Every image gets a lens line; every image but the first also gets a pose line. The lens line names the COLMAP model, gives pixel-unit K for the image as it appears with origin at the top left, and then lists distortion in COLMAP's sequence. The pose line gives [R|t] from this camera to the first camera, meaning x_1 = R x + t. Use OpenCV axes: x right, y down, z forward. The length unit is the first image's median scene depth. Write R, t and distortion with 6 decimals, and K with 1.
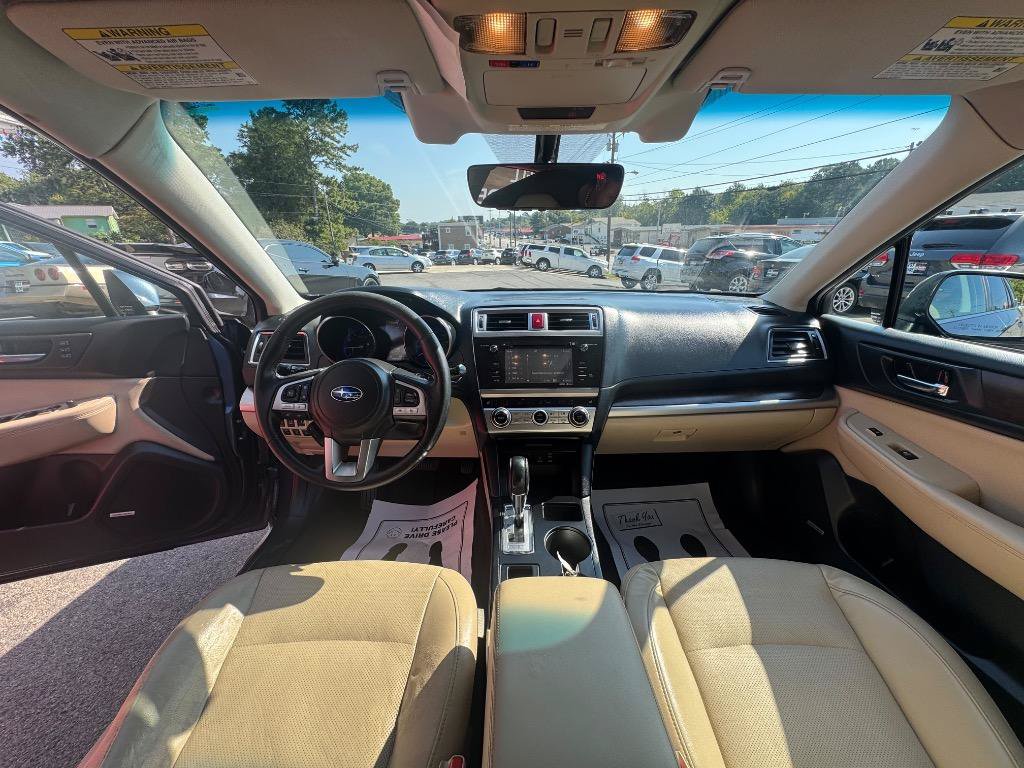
lens RADIAL K [[411.3, 0, 515.4], [0, 411.3, 382.1], [0, 0, 1]] dist [0.013419, -0.008037]
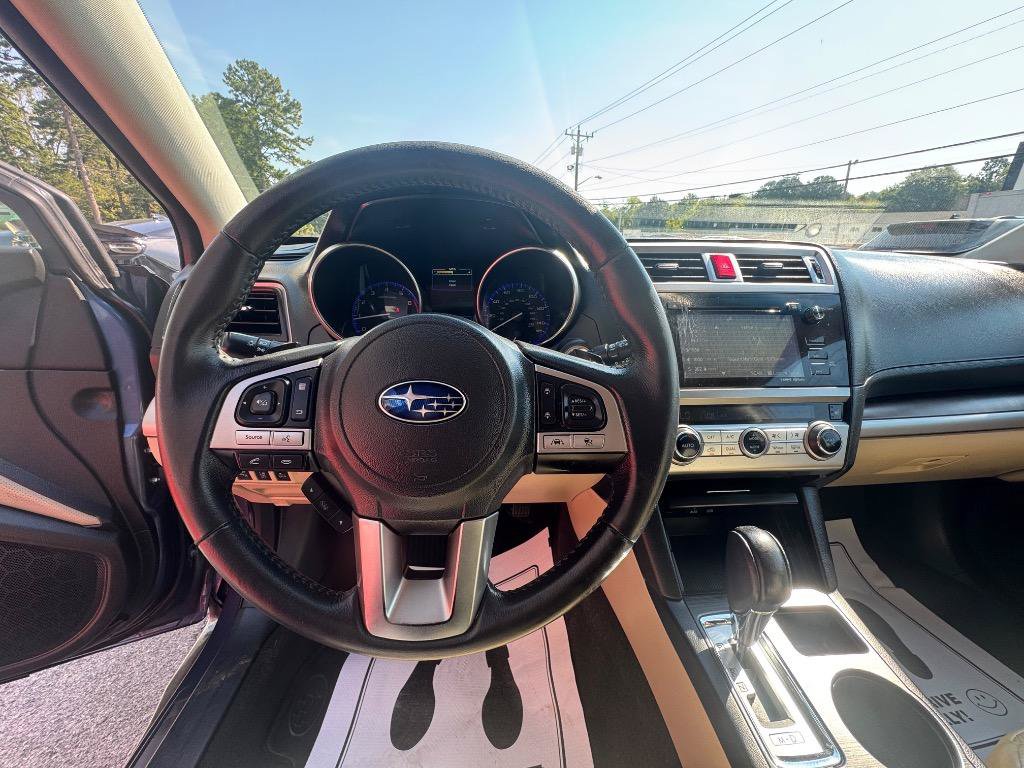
lens RADIAL K [[411.3, 0, 515.4], [0, 411.3, 382.1], [0, 0, 1]] dist [0.013419, -0.008037]
pose [[0.995761, -0.004186, 0.091879, -0.252089], [0.004836, 0.999965, -0.006853, 0.008991], [-0.091847, 0.007269, 0.995747, 0.436448]]
